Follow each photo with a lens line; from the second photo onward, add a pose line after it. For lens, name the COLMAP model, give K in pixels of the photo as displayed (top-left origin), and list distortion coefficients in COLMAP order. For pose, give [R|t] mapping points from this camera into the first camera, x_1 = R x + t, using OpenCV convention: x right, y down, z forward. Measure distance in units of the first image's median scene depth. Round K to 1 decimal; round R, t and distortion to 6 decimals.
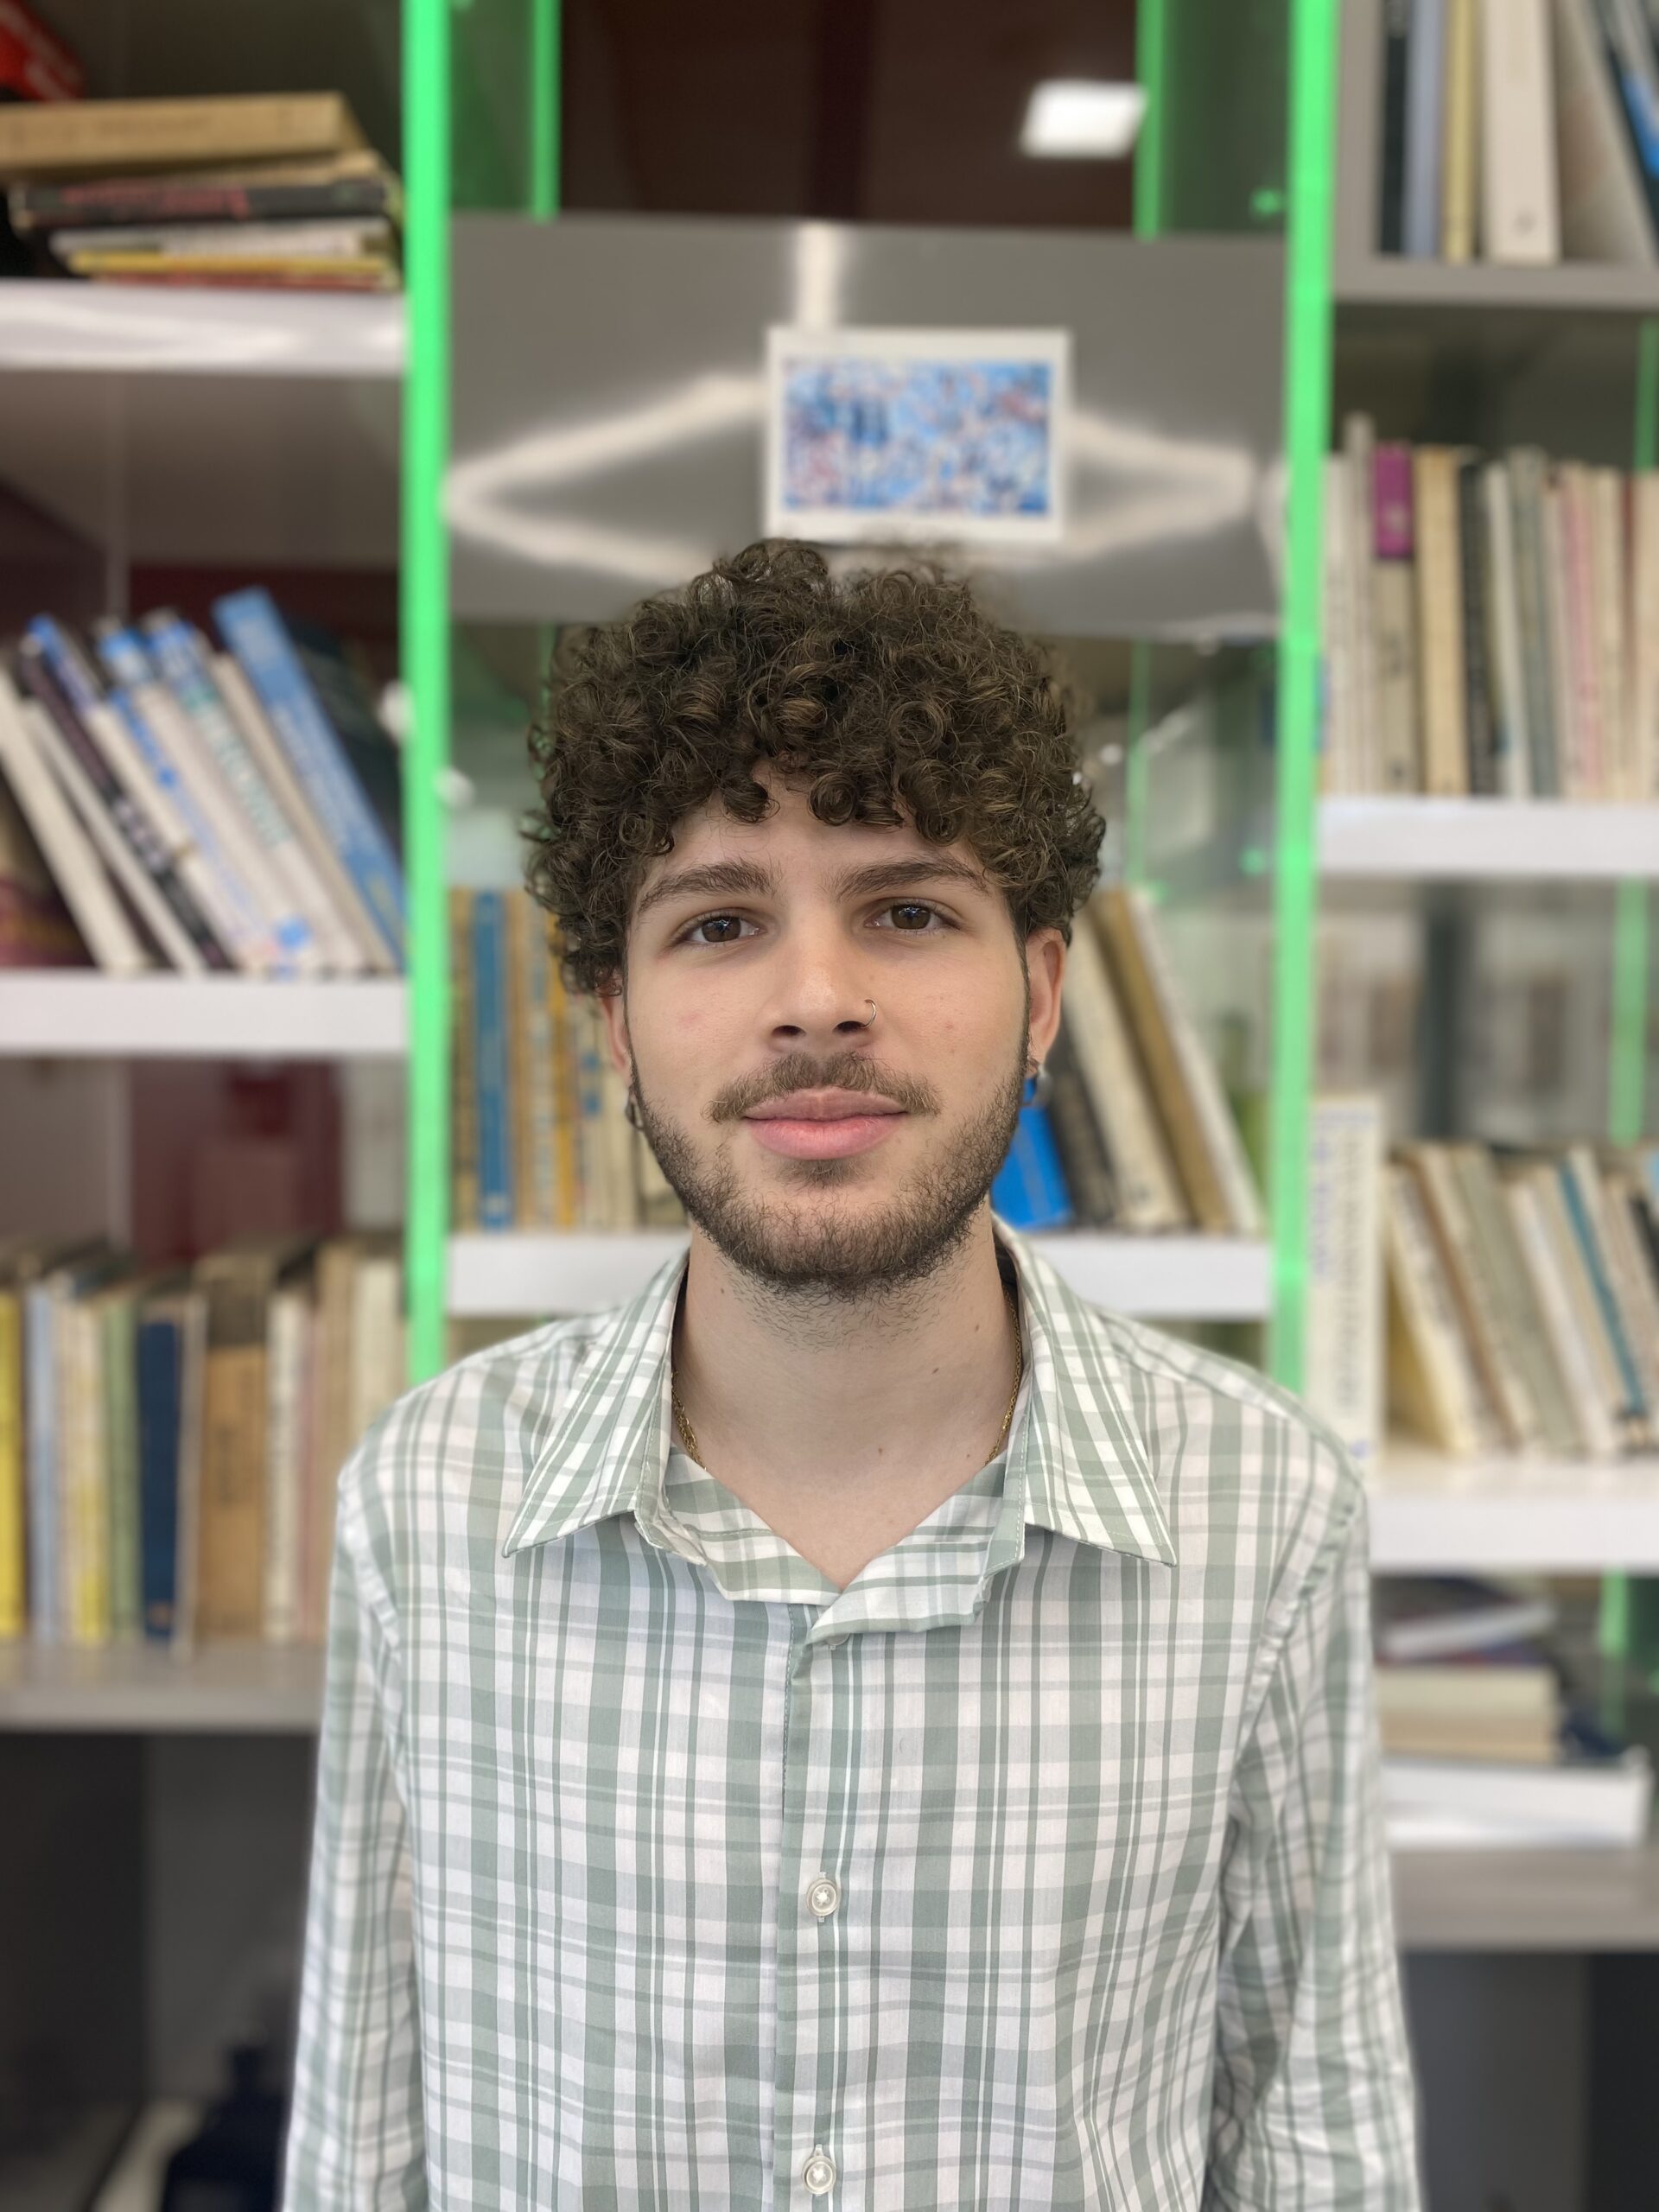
lens RADIAL K [[1728.0, 0, 837.9], [0, 1728.0, 1090.2], [0, 0, 1]] dist [-0.002043, -0.007418]
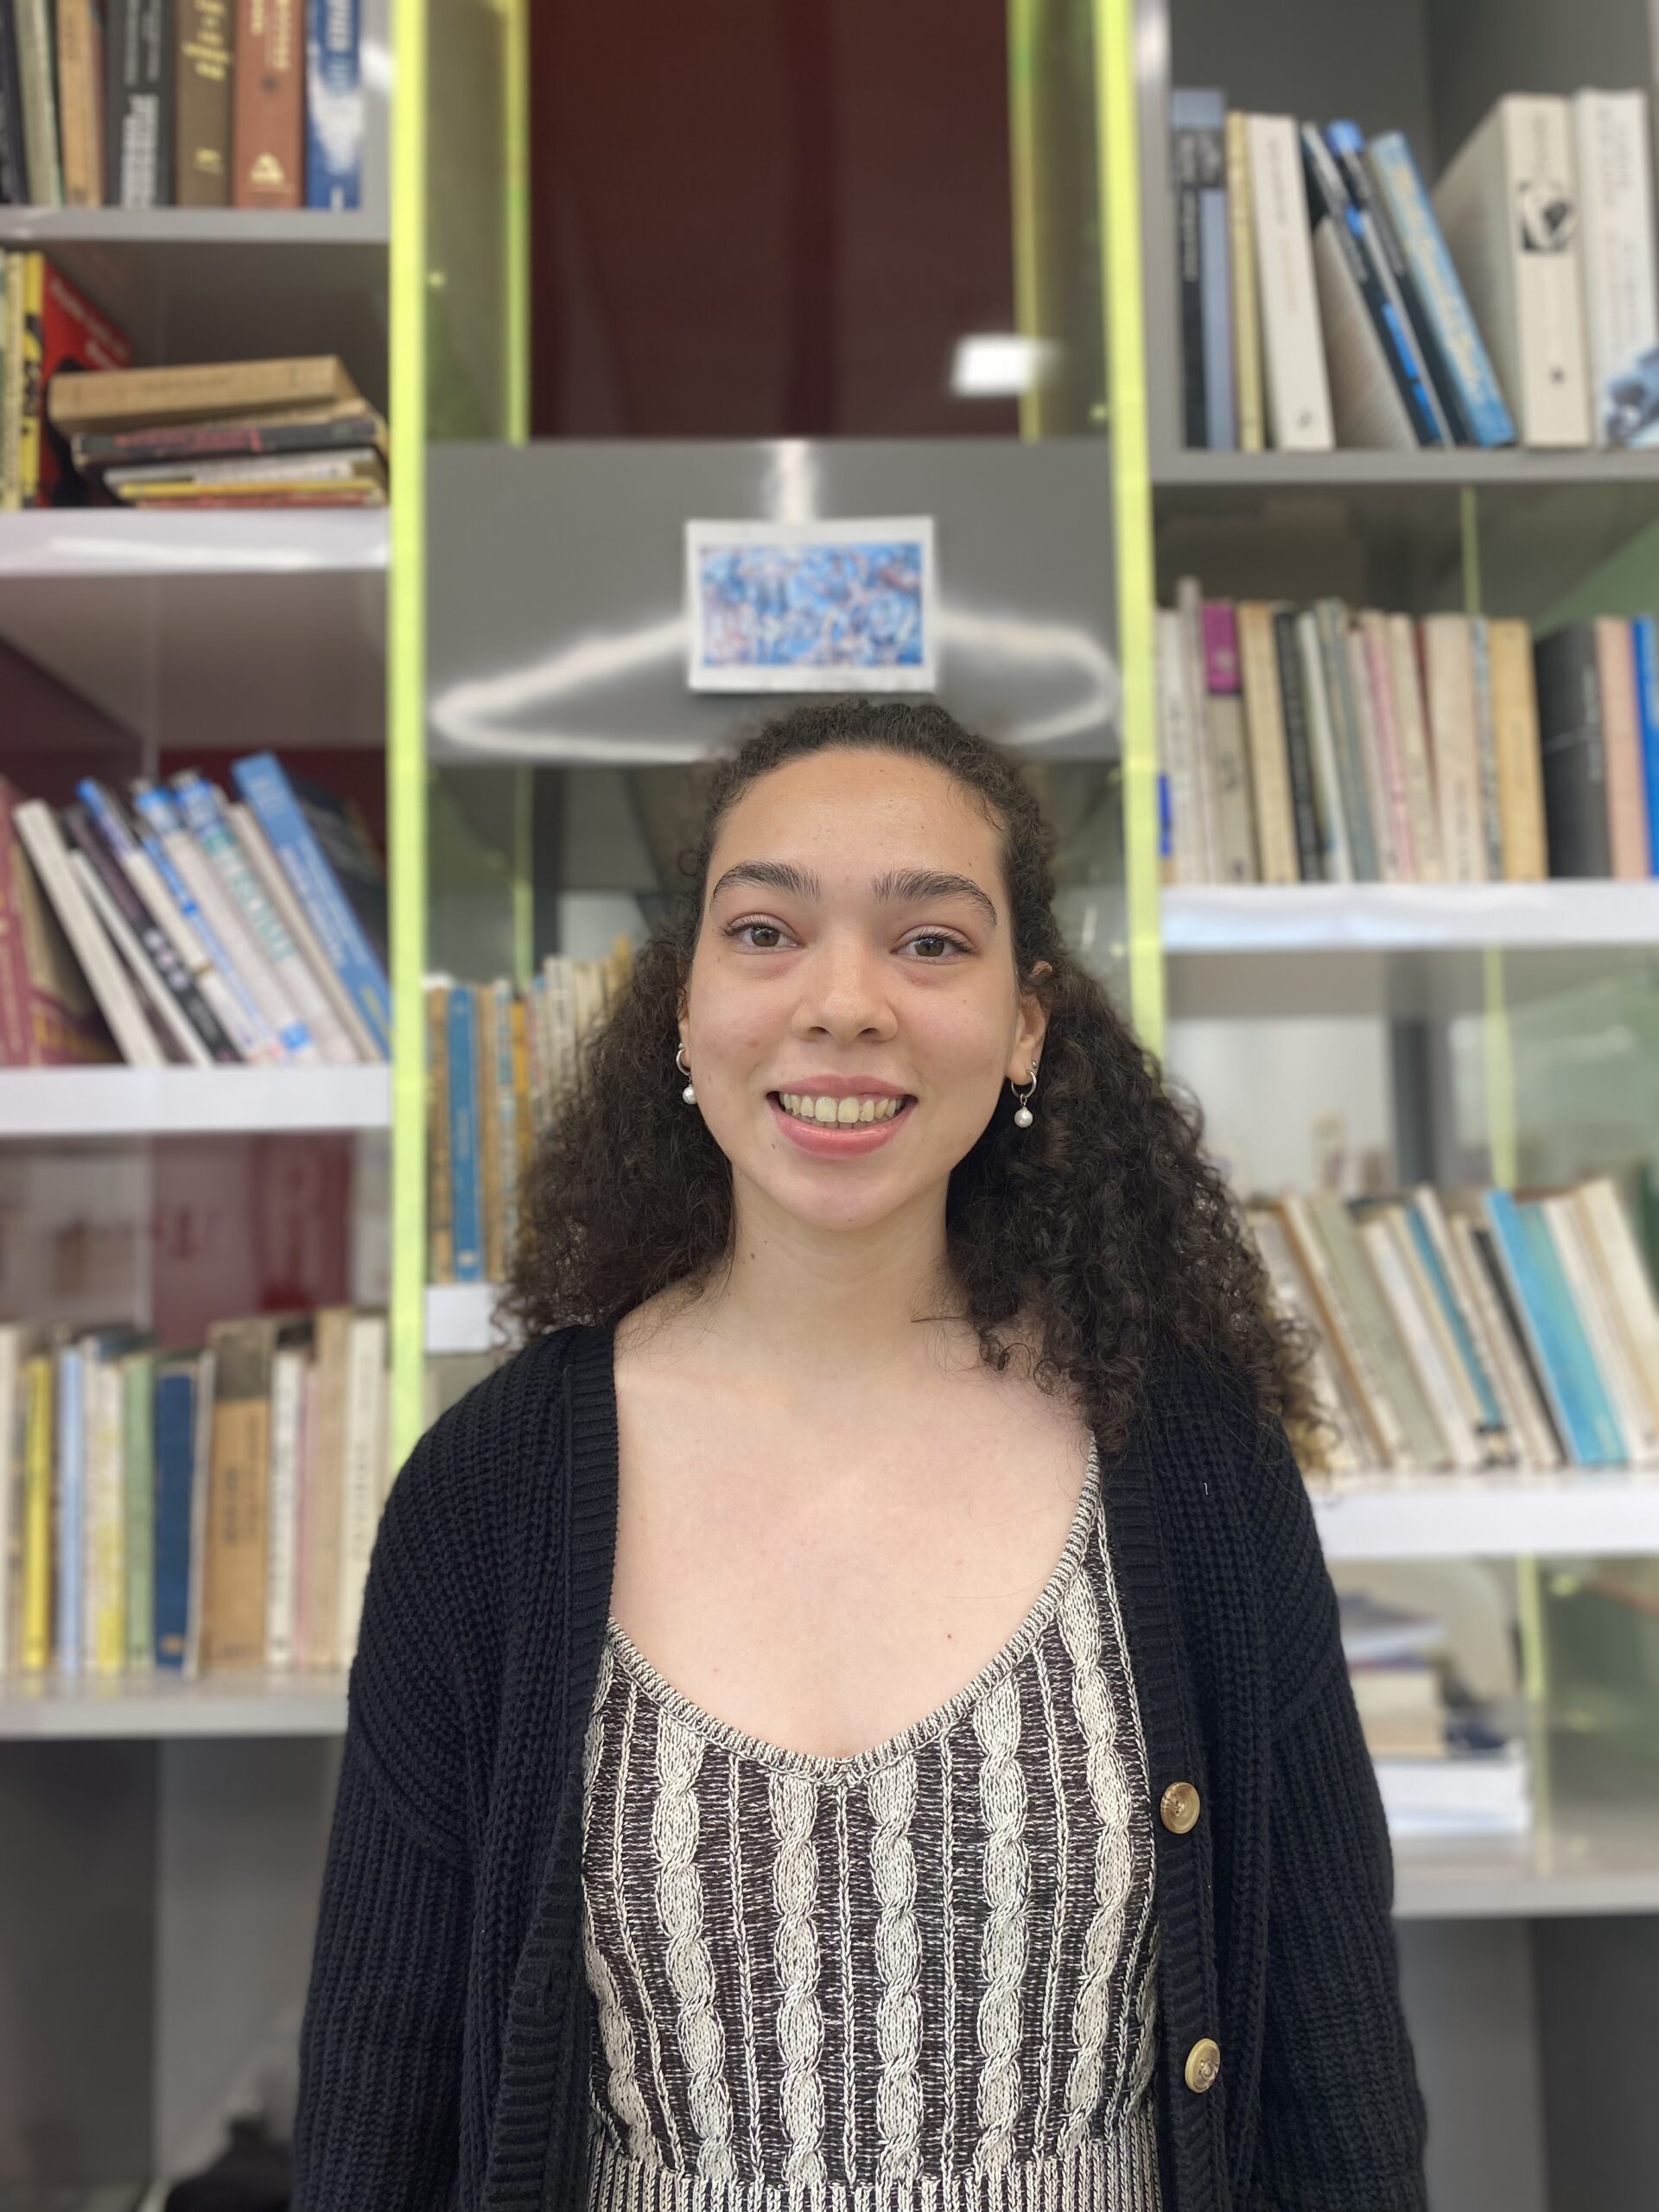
lens RADIAL K [[1728.0, 0, 835.2], [0, 1728.0, 1083.9], [0, 0, 1]] dist [-0.002043, -0.007418]
pose [[0.999427, -0.032296, -0.010147, 0.058886], [0.030748, 0.991421, -0.127037, 0.100298], [0.014163, 0.126652, 0.991846, -0.145642]]
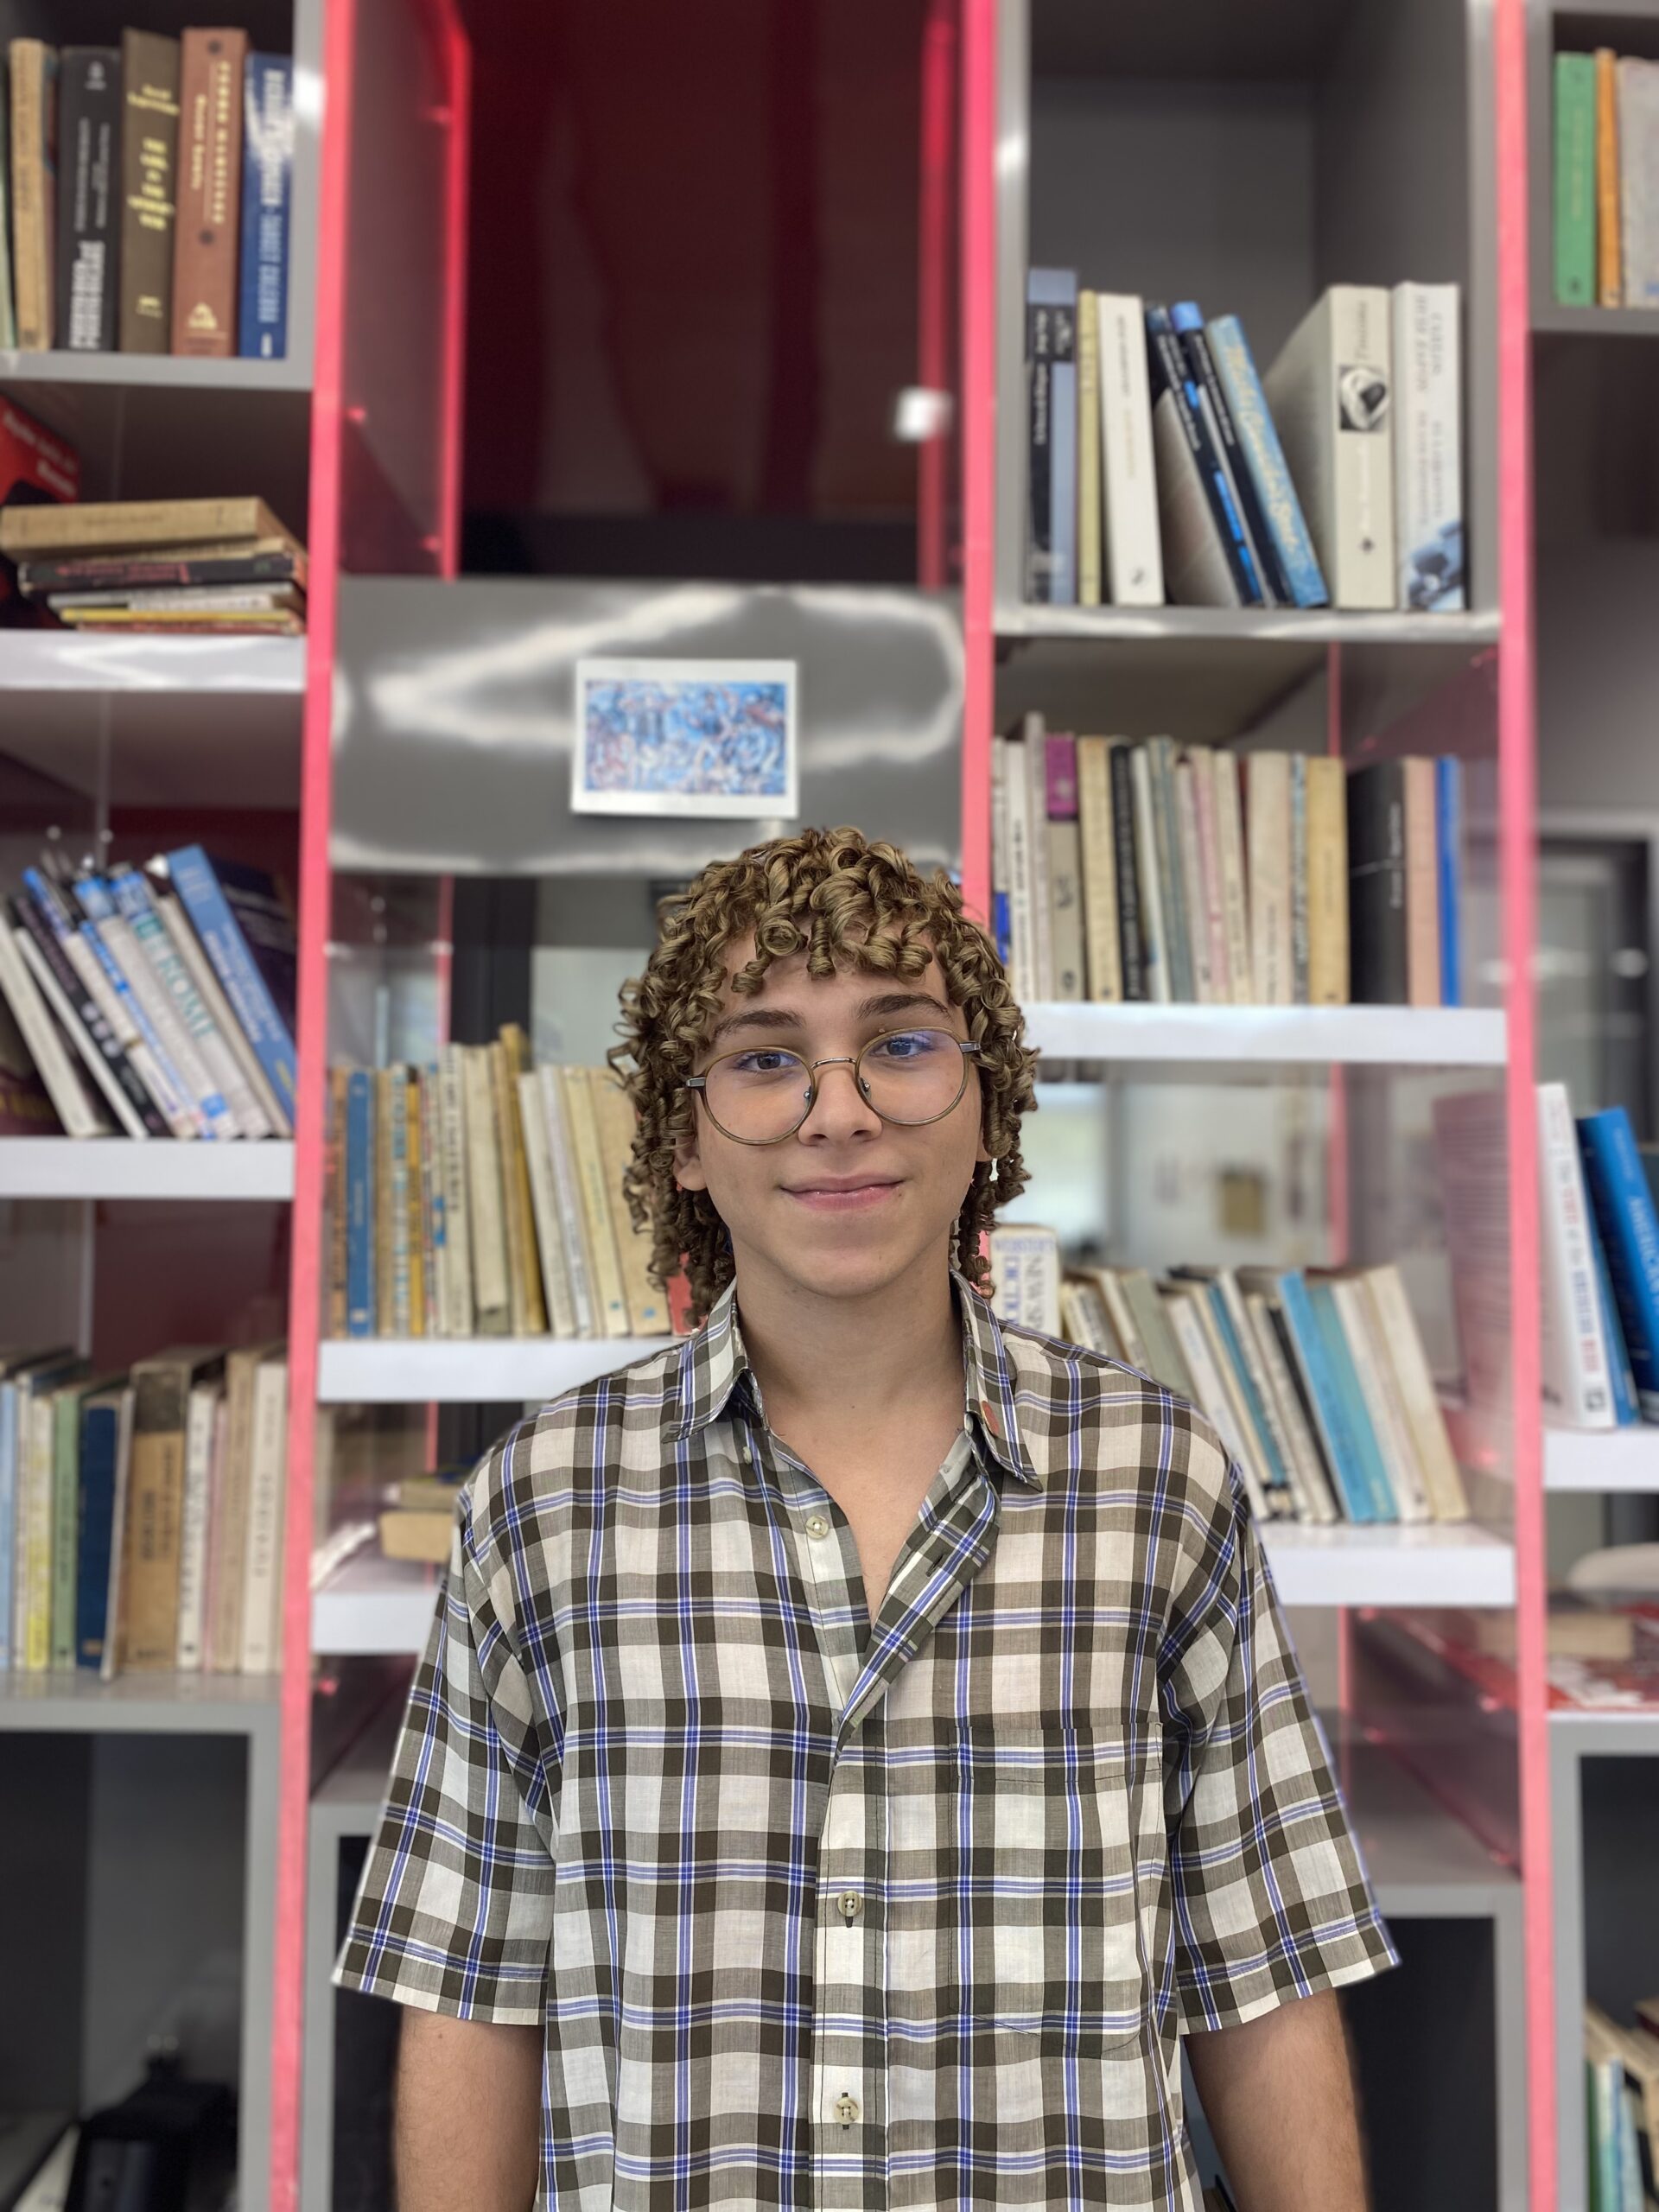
lens RADIAL K [[1728.0, 0, 835.3], [0, 1728.0, 1076.3], [0, 0, 1]] dist [-0.002043, -0.007418]
pose [[0.999981, -0.002803, -0.005483, 0.156566], [0.002257, 0.995256, -0.097263, 0.013979], [0.005730, 0.097249, 0.995244, -0.287059]]
